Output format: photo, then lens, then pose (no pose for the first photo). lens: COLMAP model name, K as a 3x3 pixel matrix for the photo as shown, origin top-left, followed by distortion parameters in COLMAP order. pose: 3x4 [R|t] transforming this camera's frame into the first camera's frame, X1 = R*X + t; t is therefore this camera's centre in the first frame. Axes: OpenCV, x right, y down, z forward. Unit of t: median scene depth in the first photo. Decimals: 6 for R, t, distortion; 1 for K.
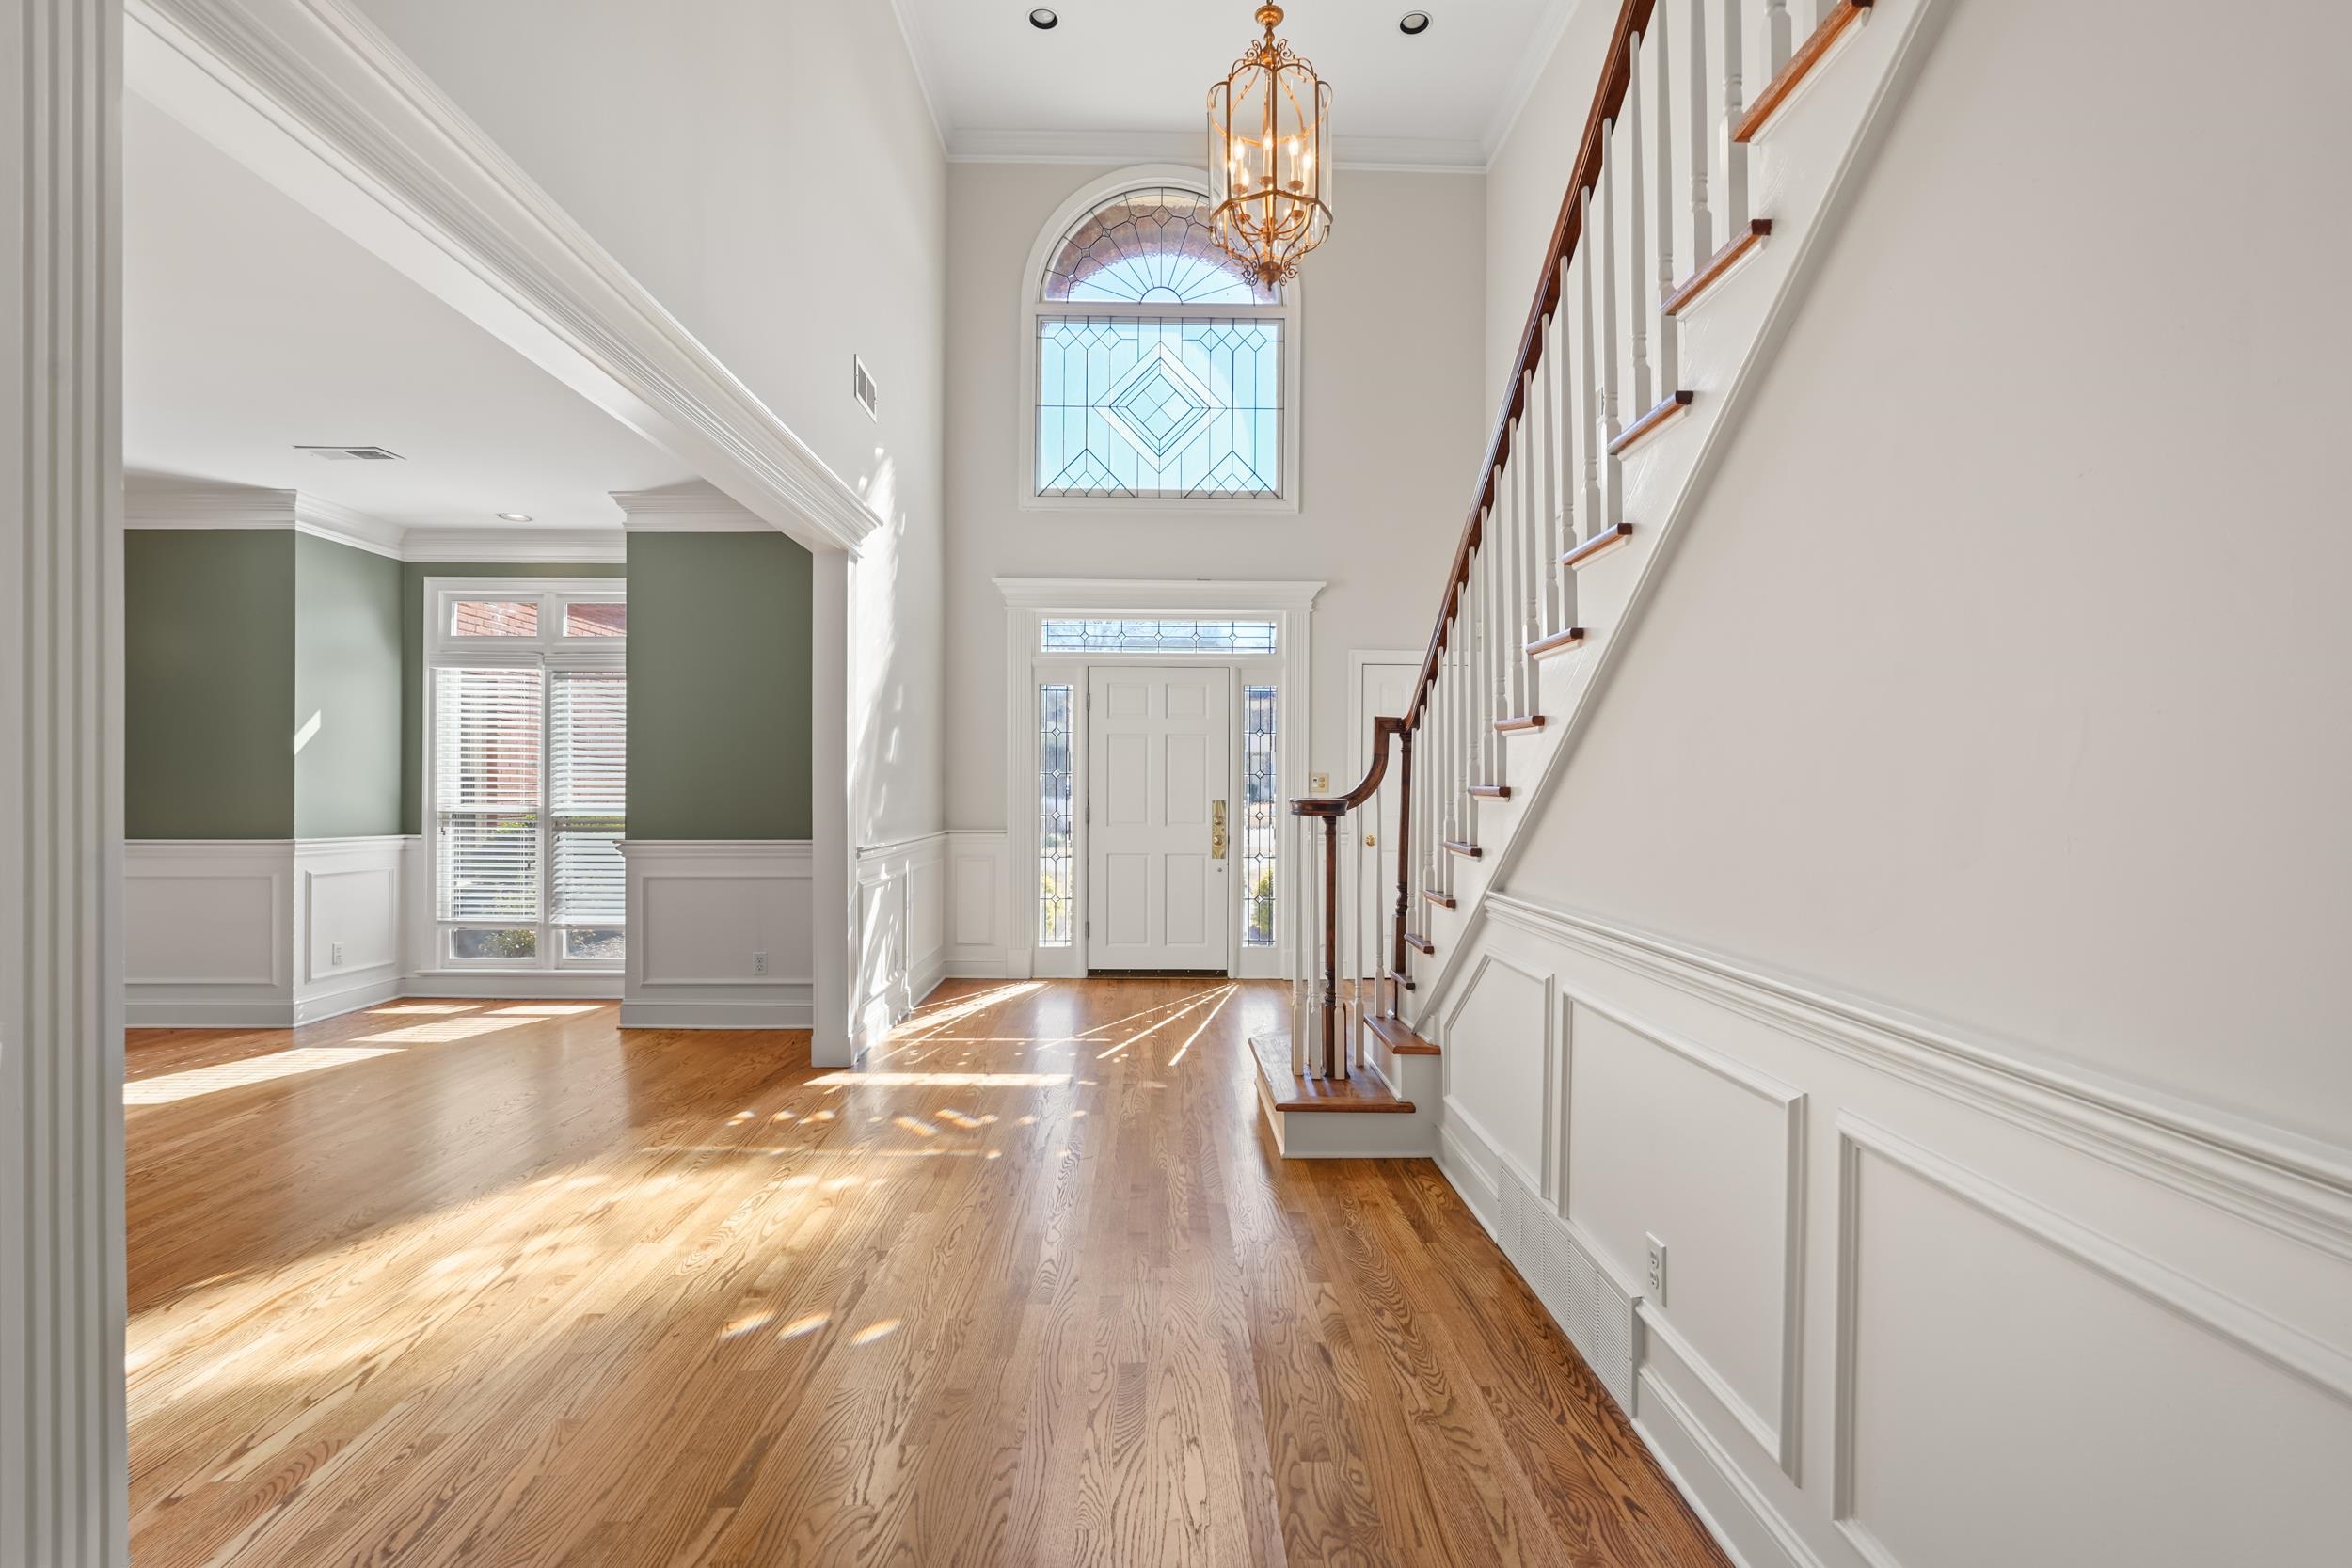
lens RADIAL K [[1065.8, 0, 1170.0], [0, 1065.8, 796.5], [0, 0, 1]] dist [-0.002108, -0.000168]
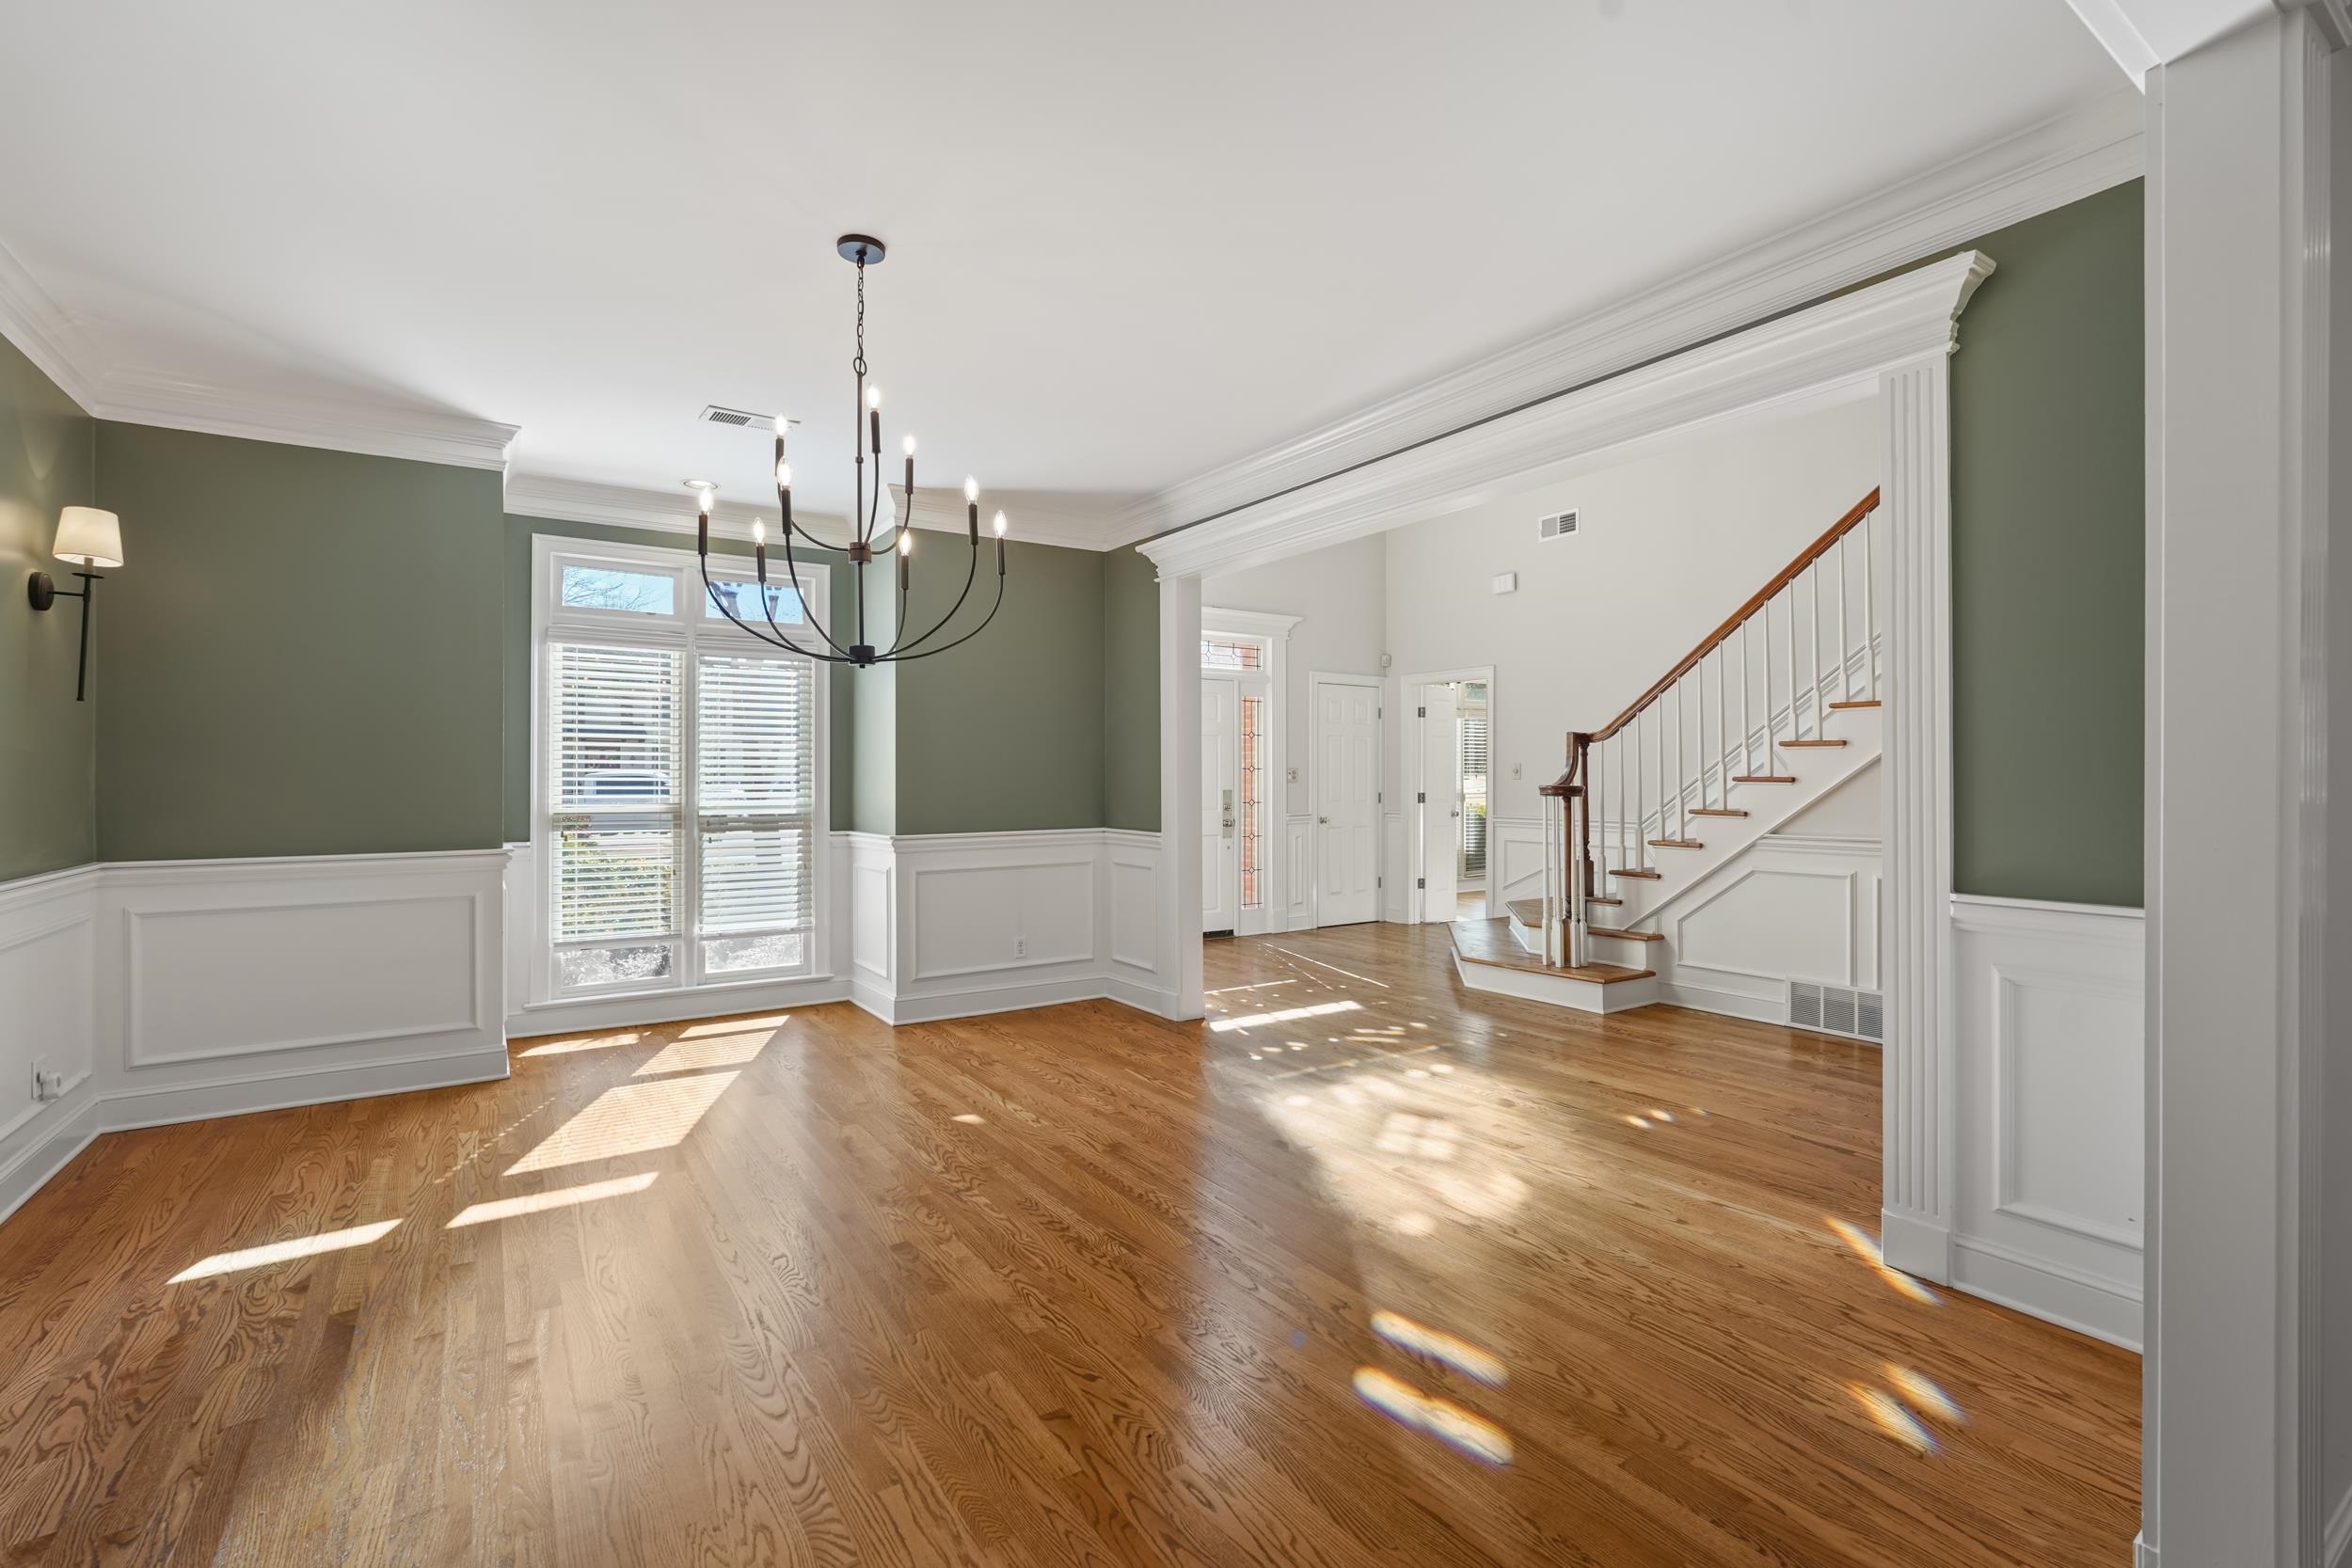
lens RADIAL K [[1056.9, 0, 1185.2], [0, 1056.9, 772.1], [0, 0, 1]] dist [-0.001975, 0.000236]
pose [[0.836515, -0.001272, 0.547943, -0.832256], [0.010506, 0.999851, -0.013717, -0.001181], [-0.547844, 0.017231, 0.836403, 0.028147]]
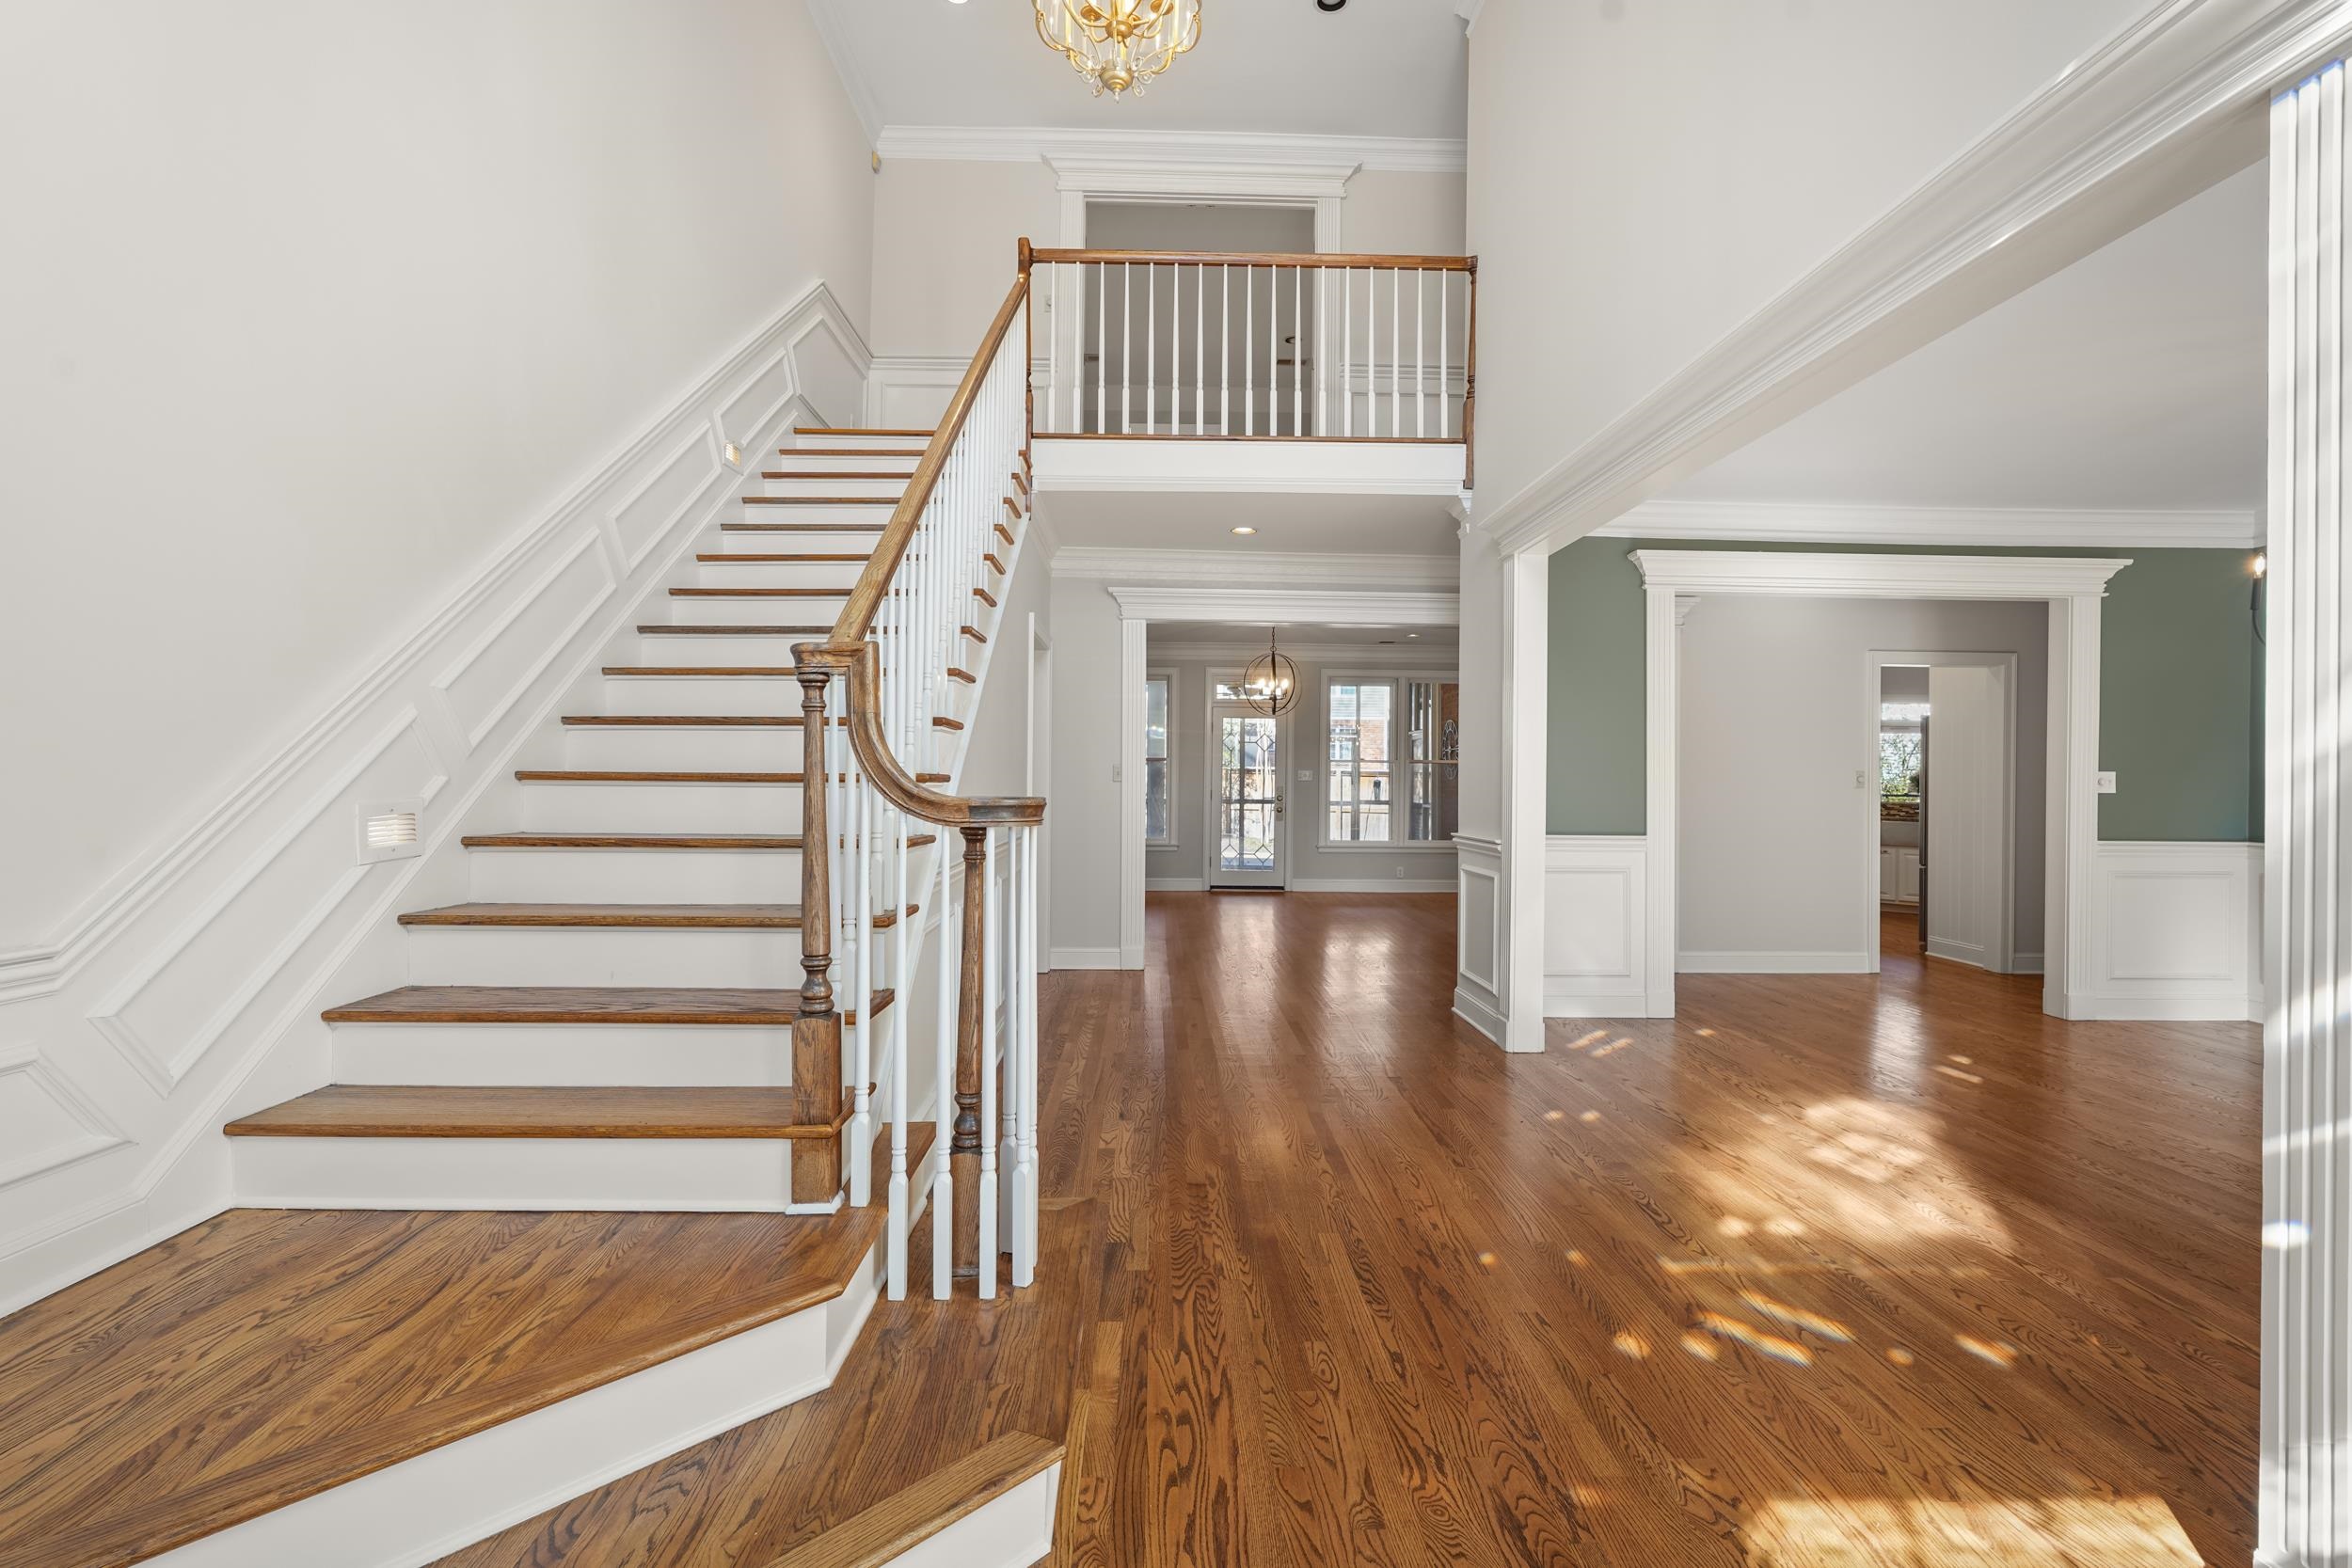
lens RADIAL K [[1056.9, 0, 1185.2], [0, 1056.9, 772.1], [0, 0, 1]] dist [-0.001975, 0.000236]
pose [[-0.999559, -0.010415, 0.027824, 0.102292], [-0.010115, 0.999889, 0.010906, -0.023909], [-0.027935, 0.010619, -0.999553, 1.227070]]
